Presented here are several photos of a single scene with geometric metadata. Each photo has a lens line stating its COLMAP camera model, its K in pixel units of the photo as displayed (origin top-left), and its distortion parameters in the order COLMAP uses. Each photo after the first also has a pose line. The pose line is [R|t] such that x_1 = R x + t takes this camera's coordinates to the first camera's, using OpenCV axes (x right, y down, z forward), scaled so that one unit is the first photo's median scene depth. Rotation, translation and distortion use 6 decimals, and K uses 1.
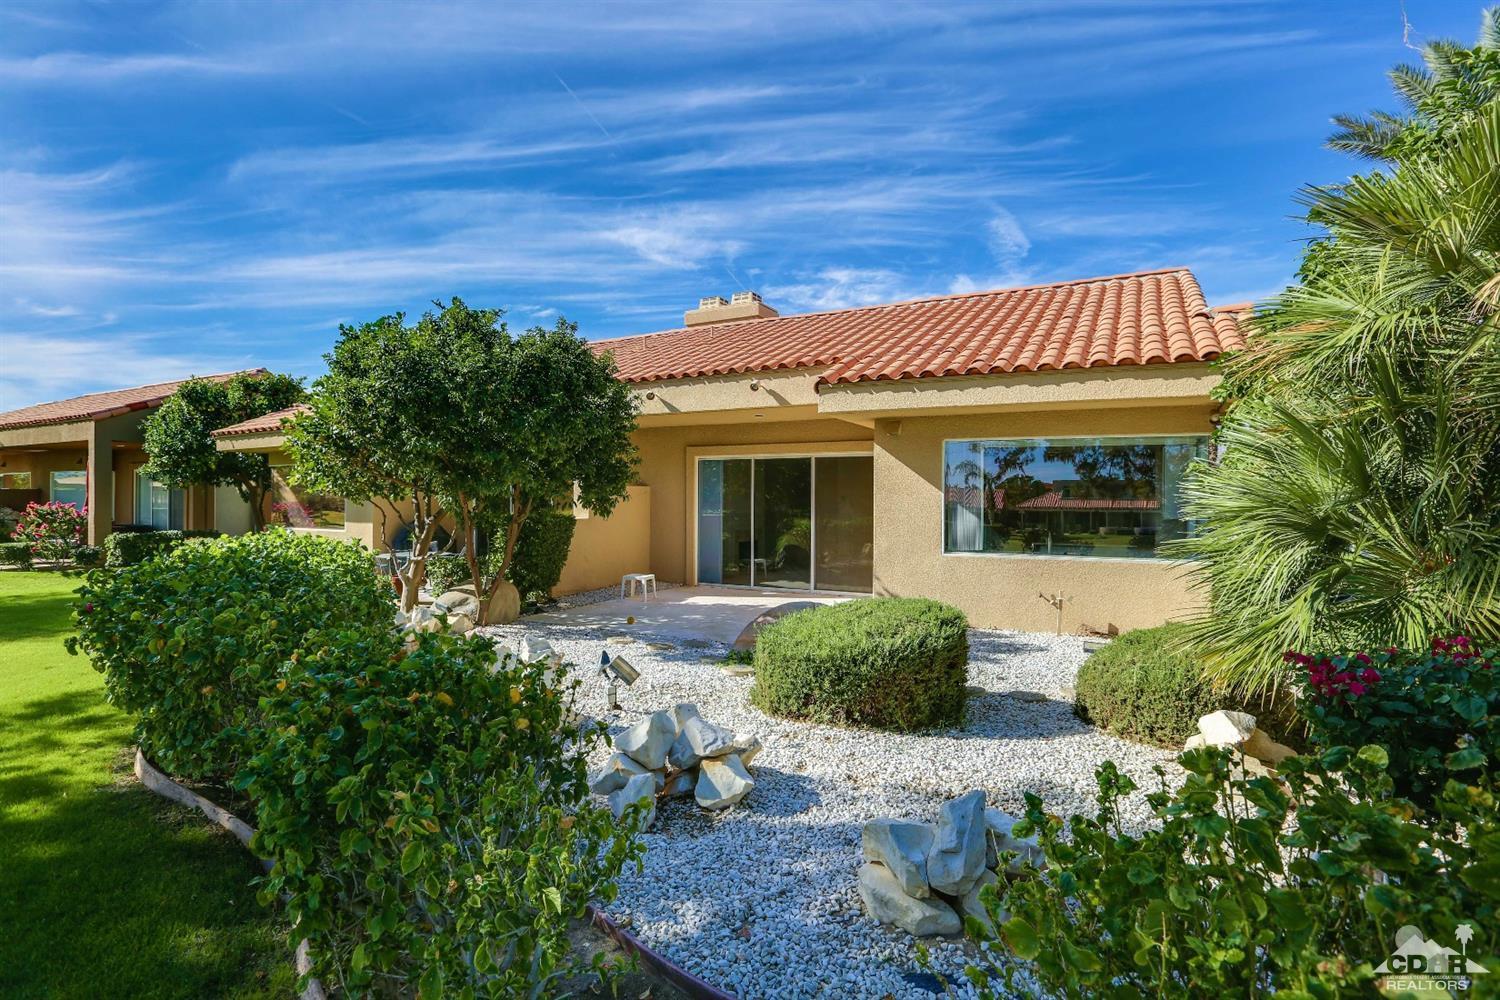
lens RADIAL K [[726.3, 0, 744.7], [0, 726.3, 504.6], [0, 0, 1]] dist [-0.029790, 0.000811]
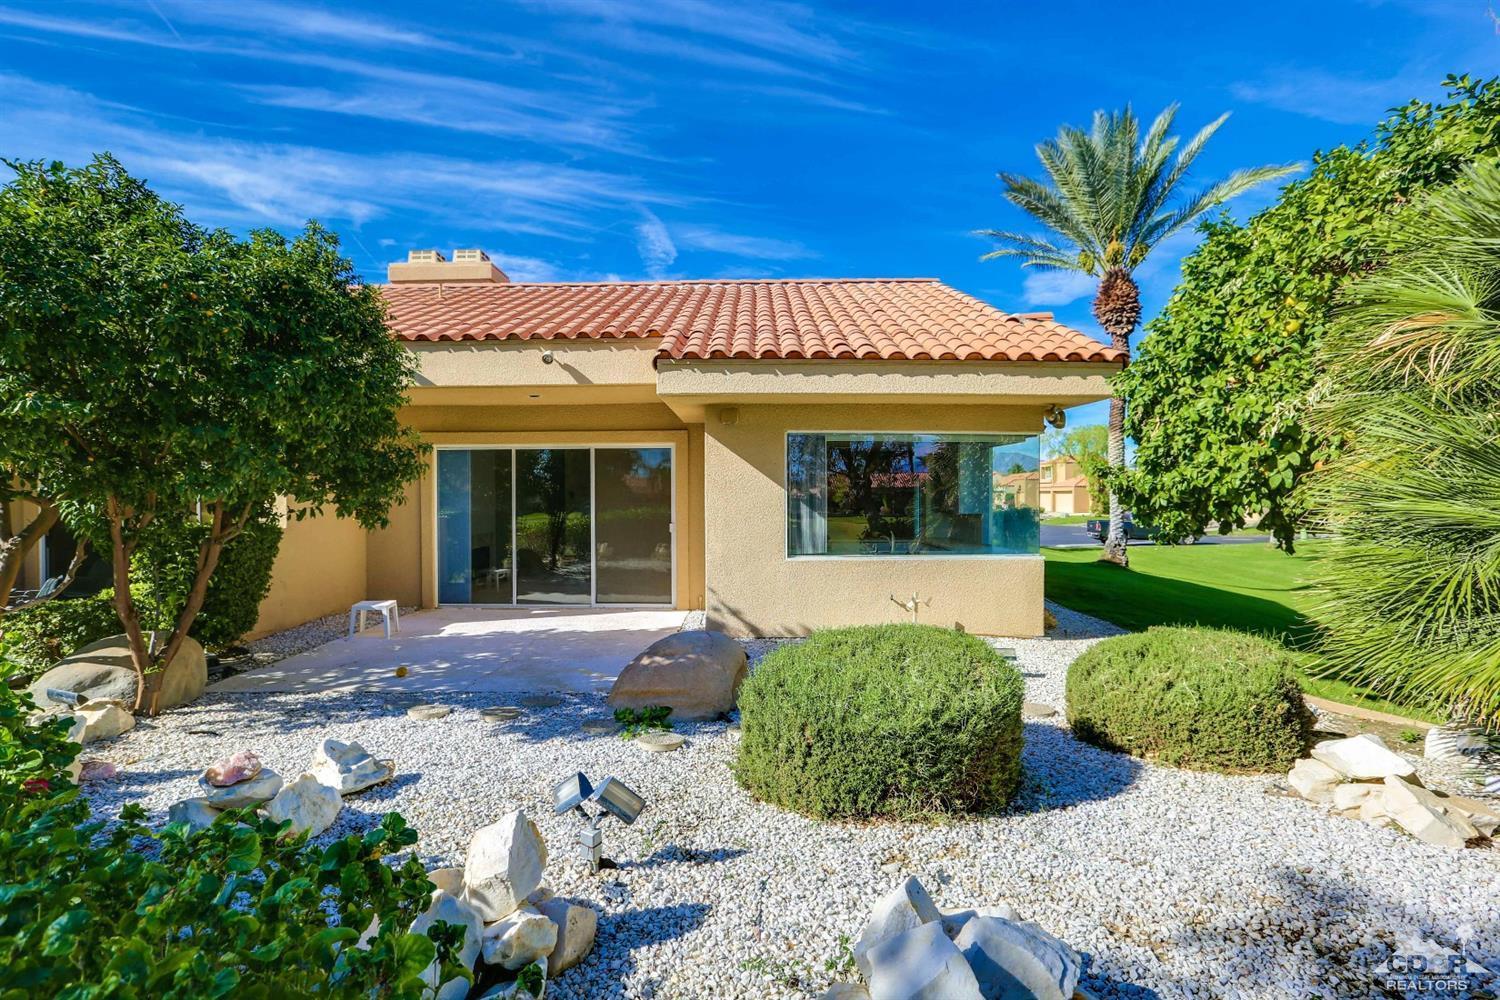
lens RADIAL K [[716.0, 0, 749.8], [0, 716.0, 508.6], [0, 0, 1]] dist [0.000857, 0.000893]
pose [[0.891301, -0.019720, 0.452983, -0.149332], [0.012753, 0.999749, 0.018430, -0.008927], [-0.453232, -0.010649, 0.891329, 0.193442]]
